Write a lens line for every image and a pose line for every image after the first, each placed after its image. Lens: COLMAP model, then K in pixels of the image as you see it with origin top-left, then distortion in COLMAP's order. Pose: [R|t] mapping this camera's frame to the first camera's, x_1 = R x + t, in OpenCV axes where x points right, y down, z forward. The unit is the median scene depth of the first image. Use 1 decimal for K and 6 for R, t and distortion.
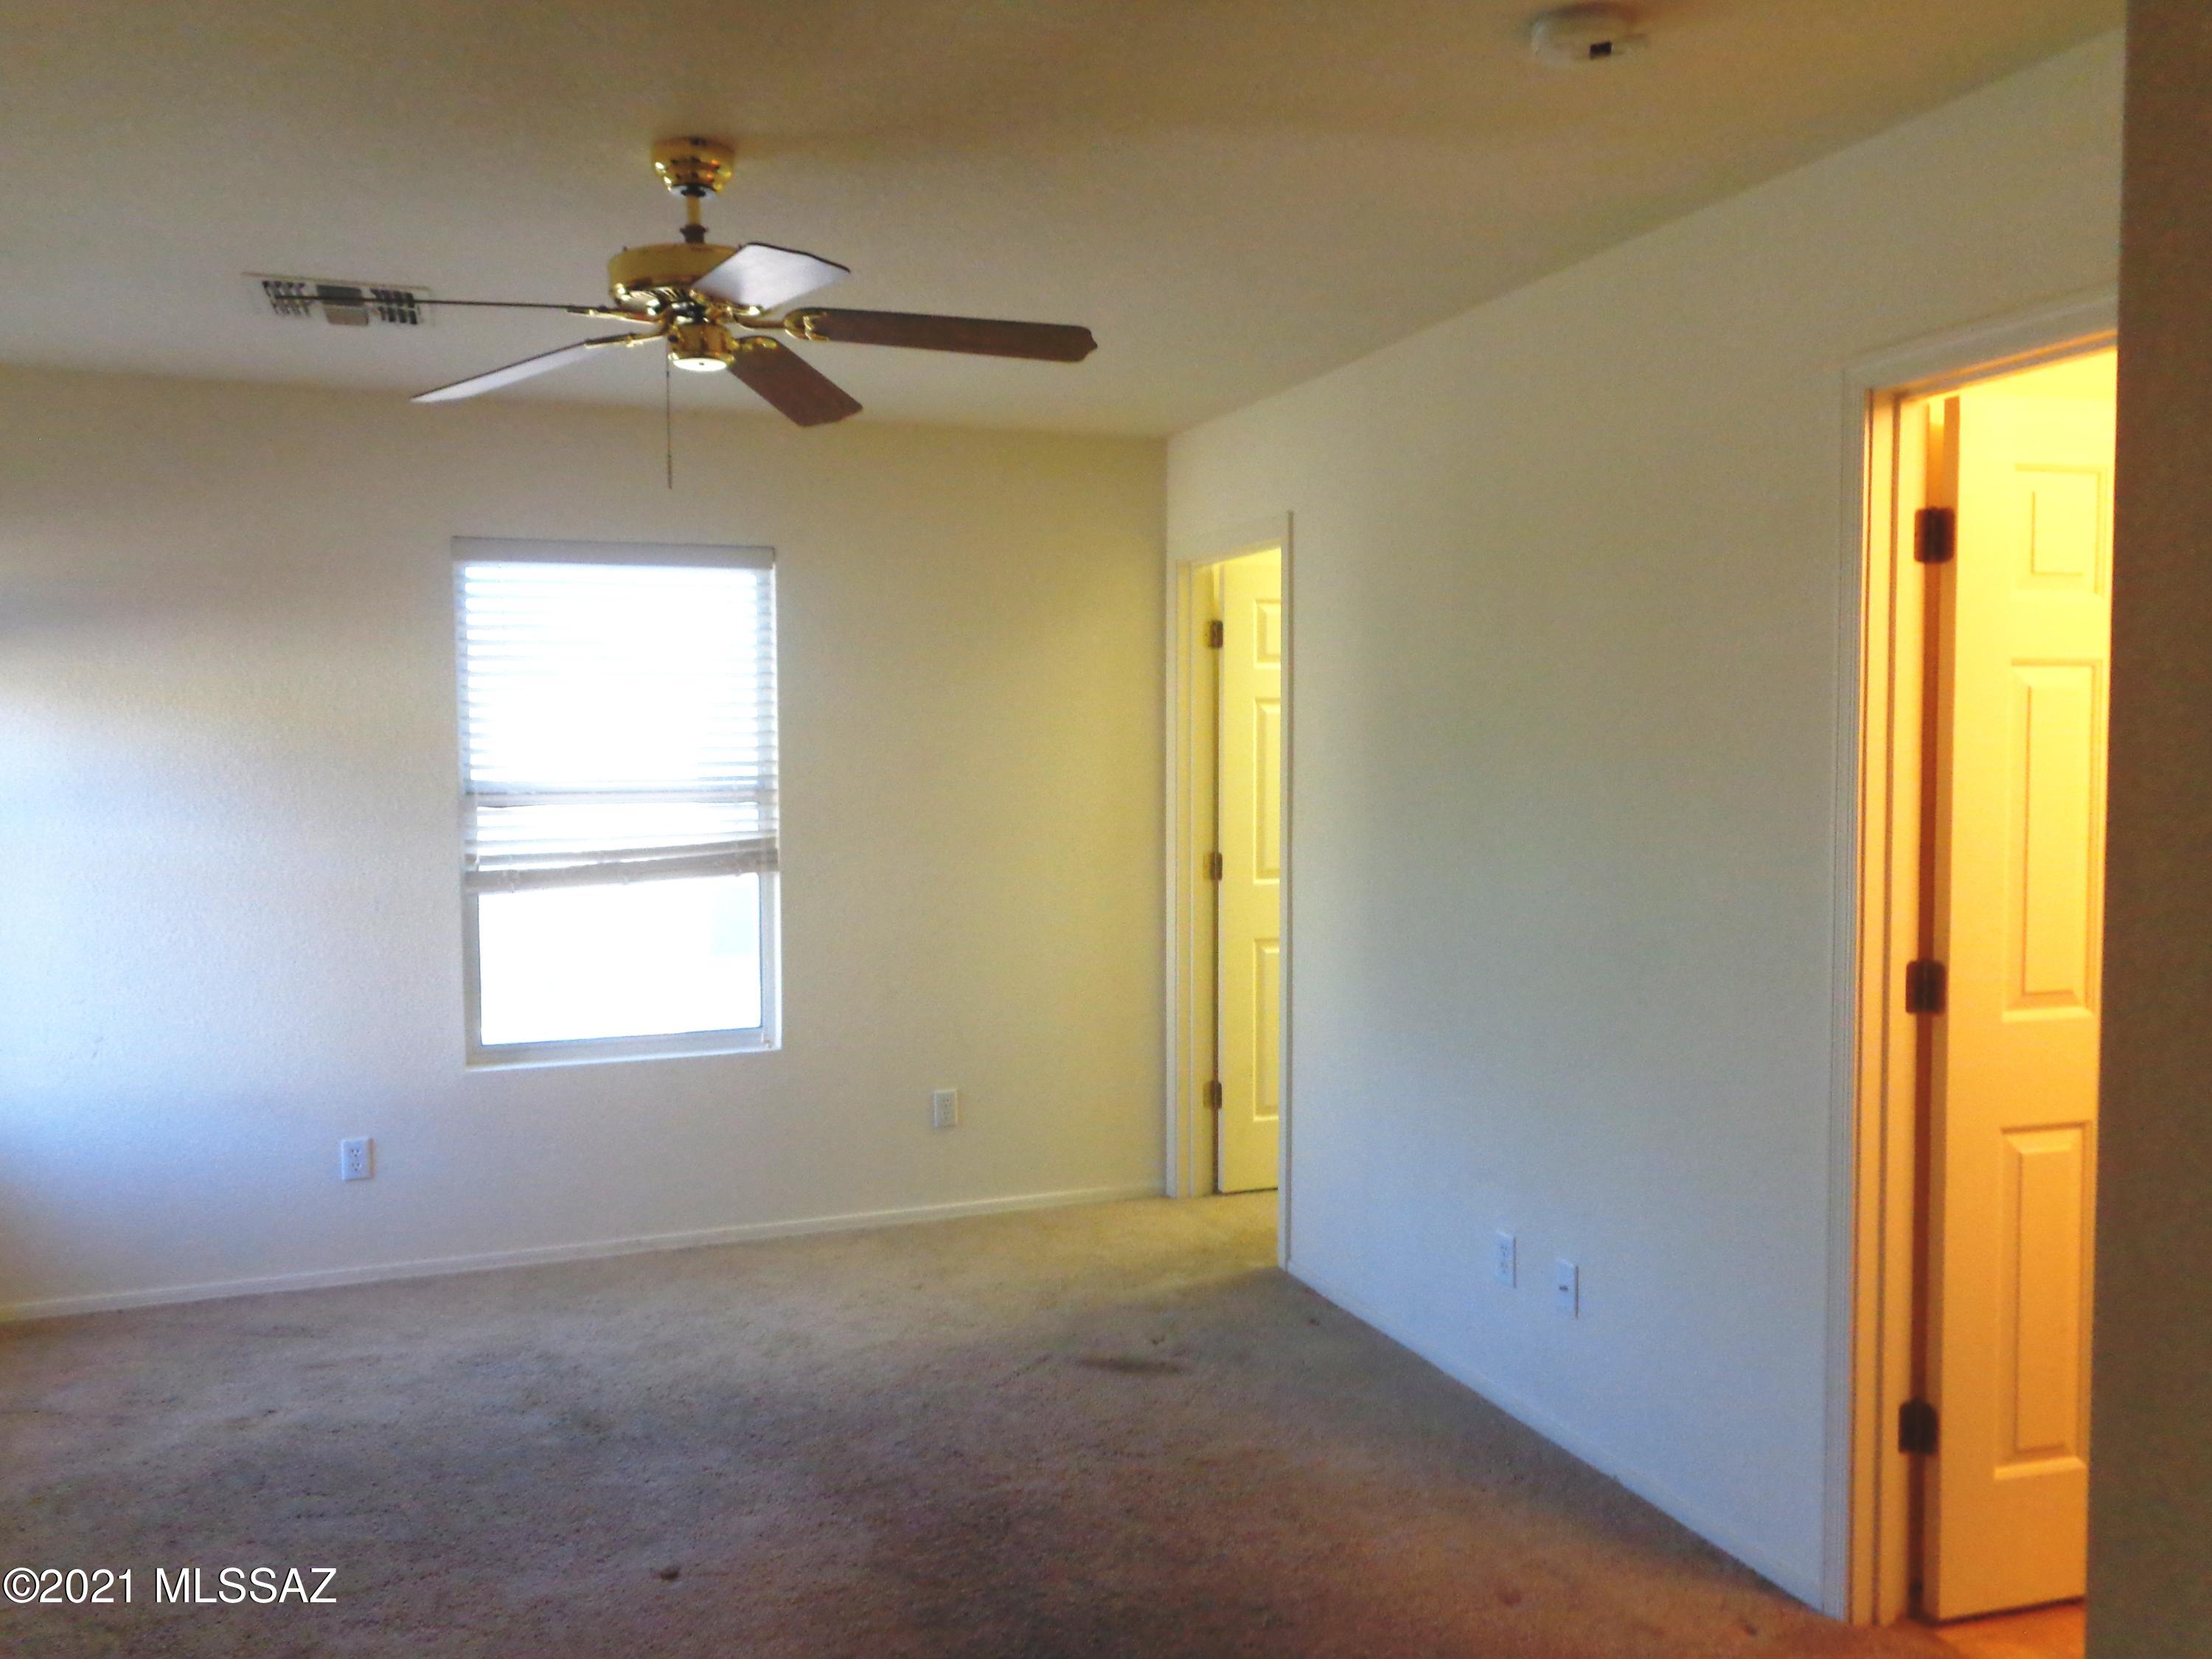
lens RADIAL K [[1674.6, 0, 1106.0], [0, 1674.6, 829.5], [0, 0, 1]] dist [0.000482, 0.008620]
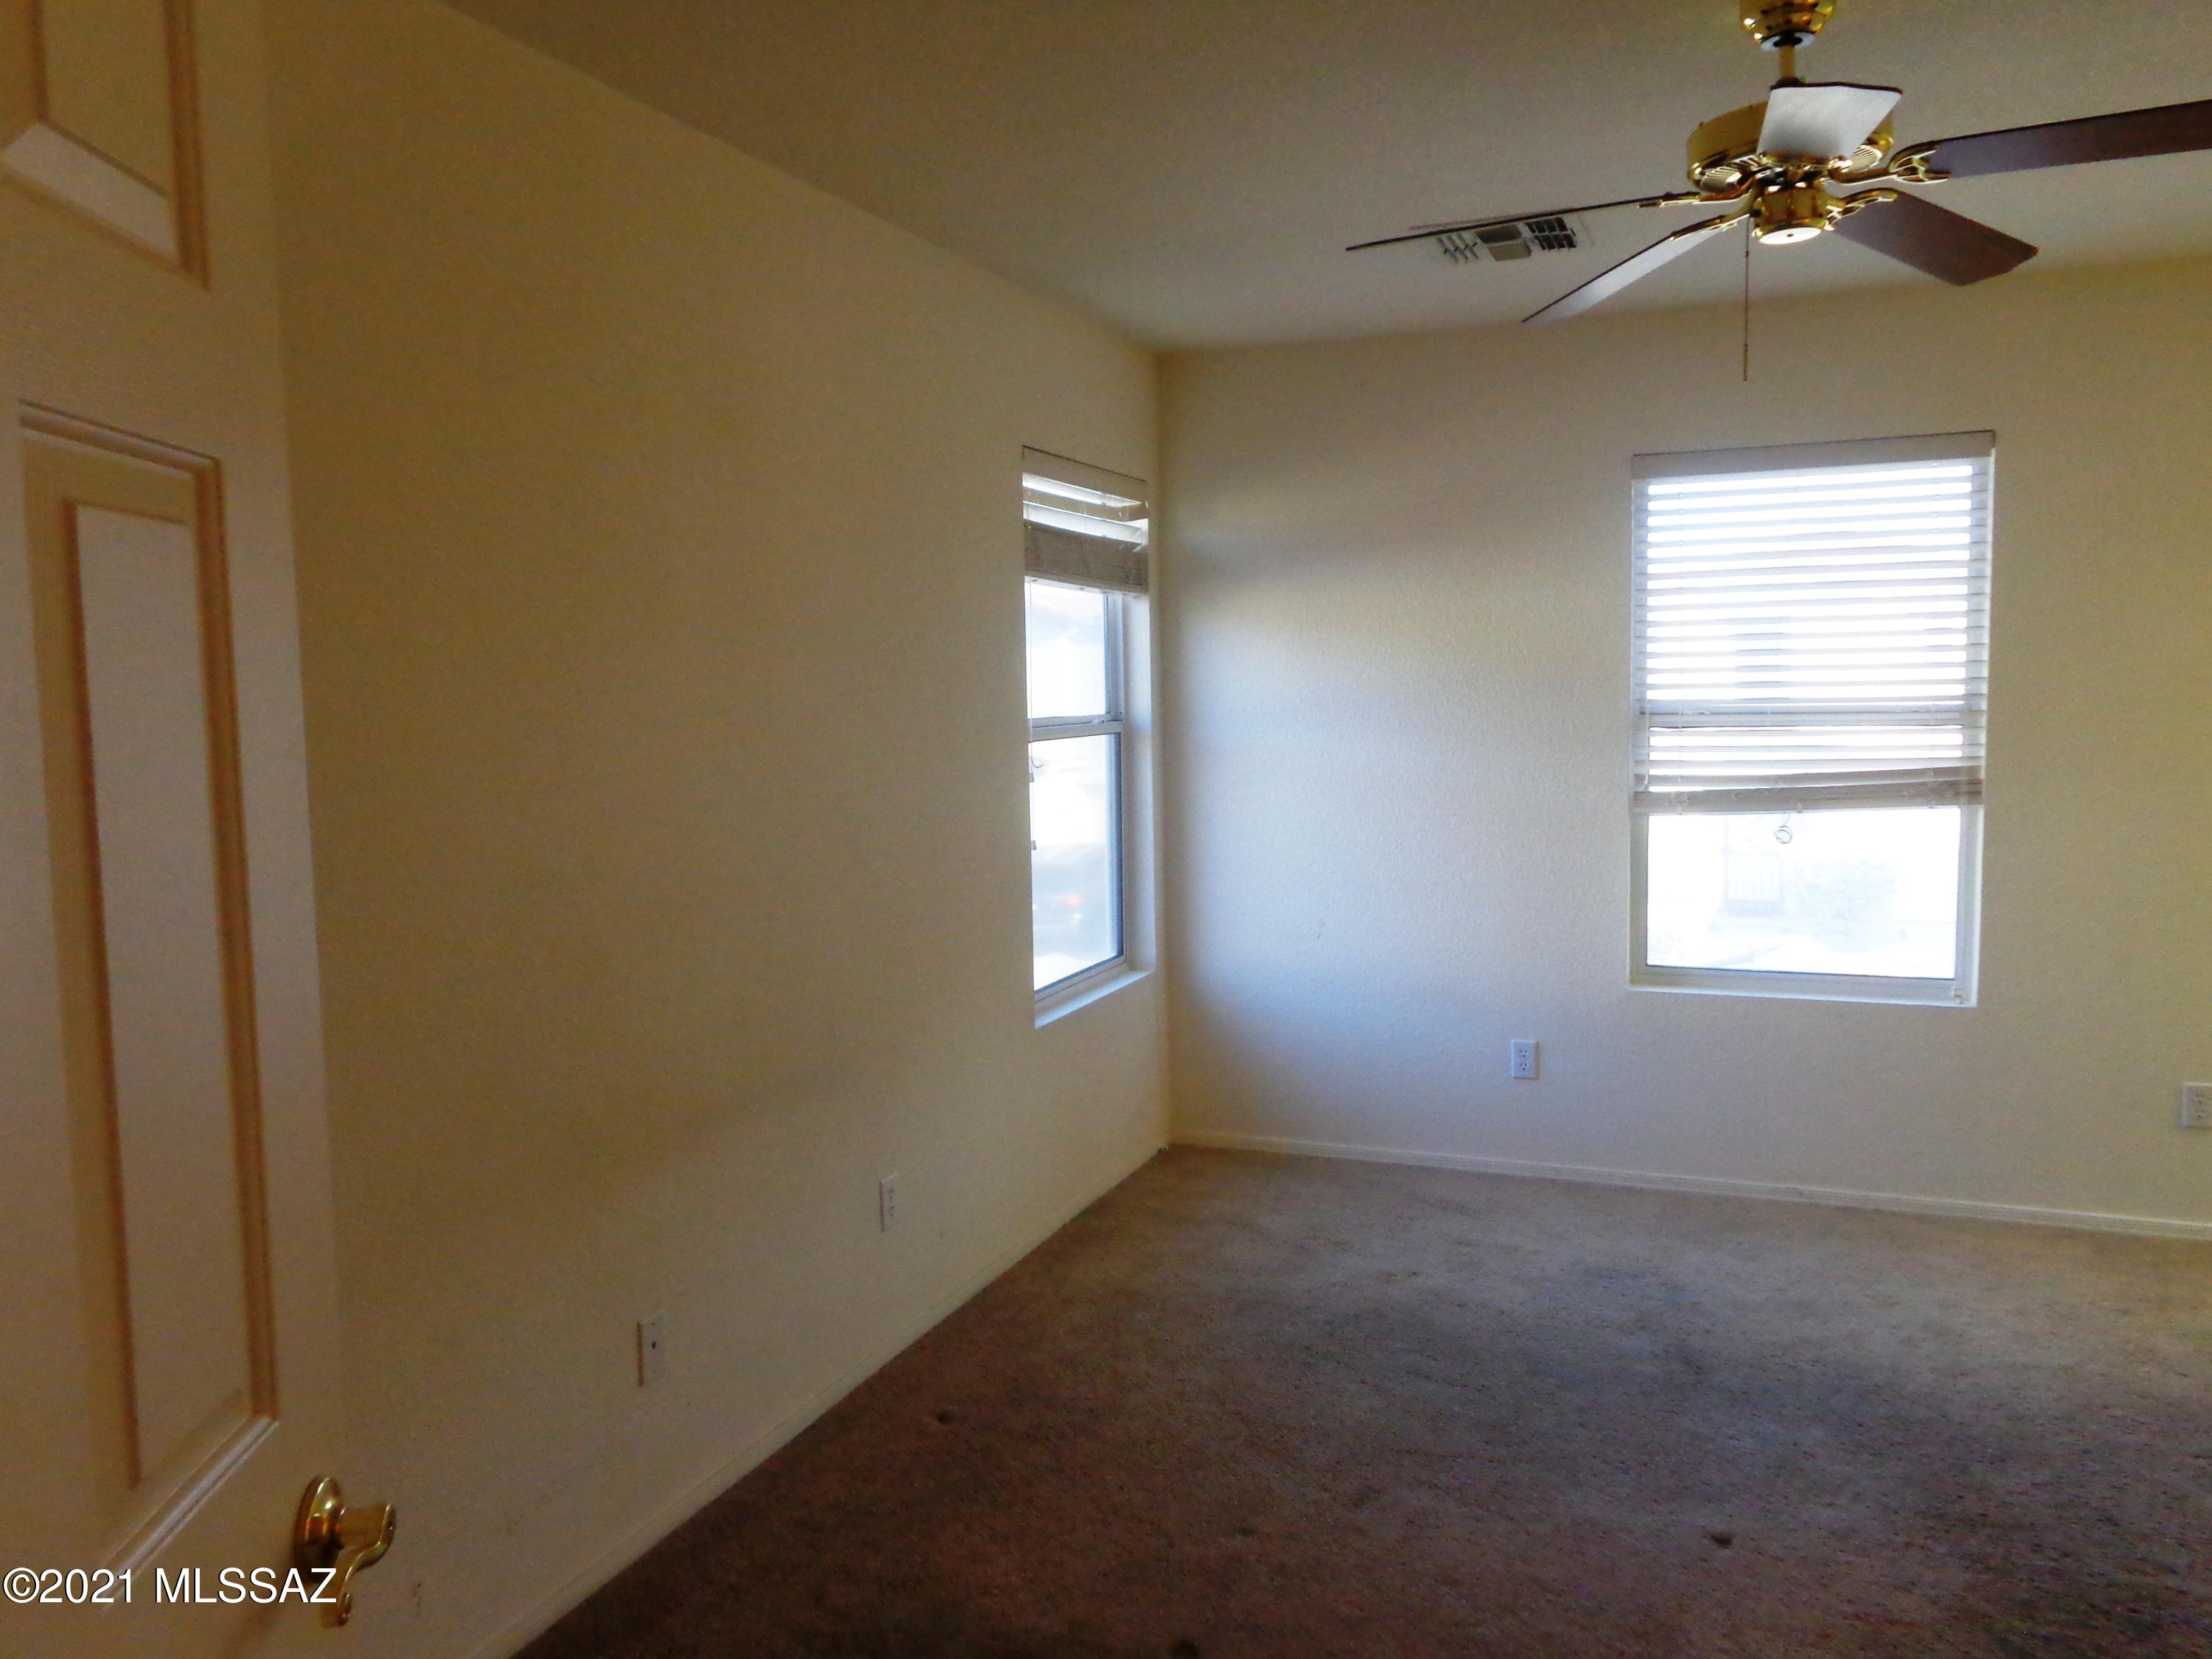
lens RADIAL K [[1674.6, 0, 1106.0], [0, 1674.6, 829.5], [0, 0, 1]] dist [0.000482, 0.008620]
pose [[0.728514, 0.053211, -0.682961, 0.084924], [-0.020159, 0.998212, 0.056268, -0.002466], [0.684734, -0.027224, 0.728285, 0.061095]]
